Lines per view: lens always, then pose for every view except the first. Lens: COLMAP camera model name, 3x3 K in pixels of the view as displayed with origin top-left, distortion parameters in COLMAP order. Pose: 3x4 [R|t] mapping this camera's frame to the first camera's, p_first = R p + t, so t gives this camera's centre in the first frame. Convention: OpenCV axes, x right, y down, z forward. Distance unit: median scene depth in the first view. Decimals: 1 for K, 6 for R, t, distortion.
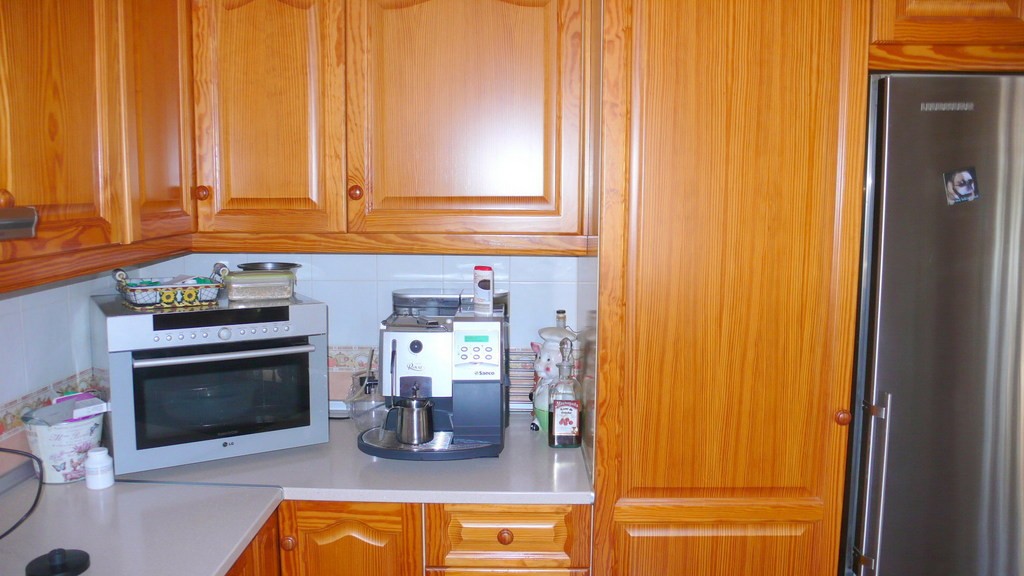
lens RADIAL K [[787.0, 0, 505.8], [0, 787.0, 281.8], [0, 0, 1]] dist [-0.126129, 0.090778]
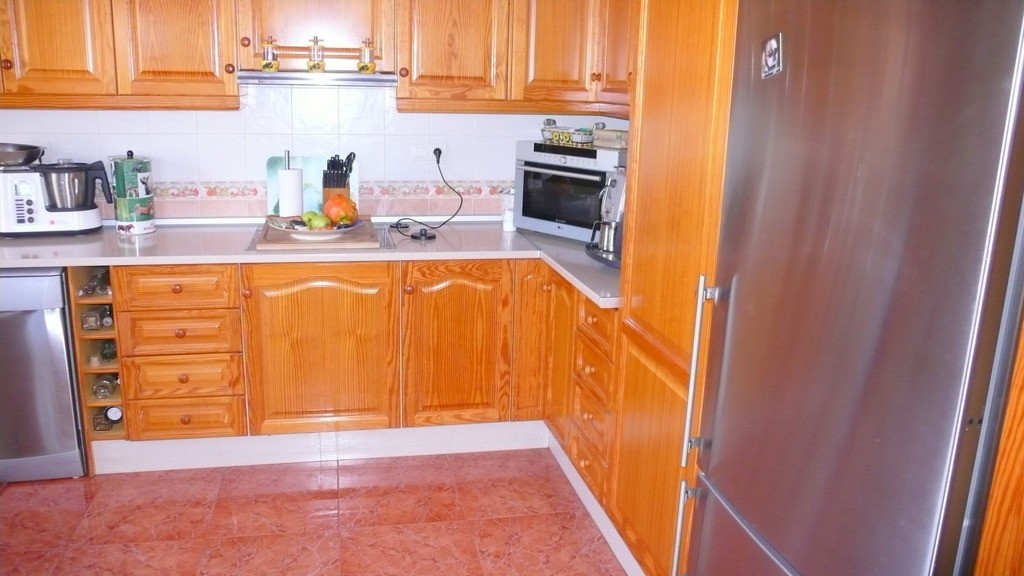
lens RADIAL K [[787.0, 0, 505.8], [0, 787.0, 281.8], [0, 0, 1]] dist [-0.126129, 0.090778]
pose [[0.241484, 0.240147, -0.940221, 1.409792], [-0.143014, 0.967123, 0.210287, -0.019751], [0.959809, 0.083684, 0.267889, 0.498540]]
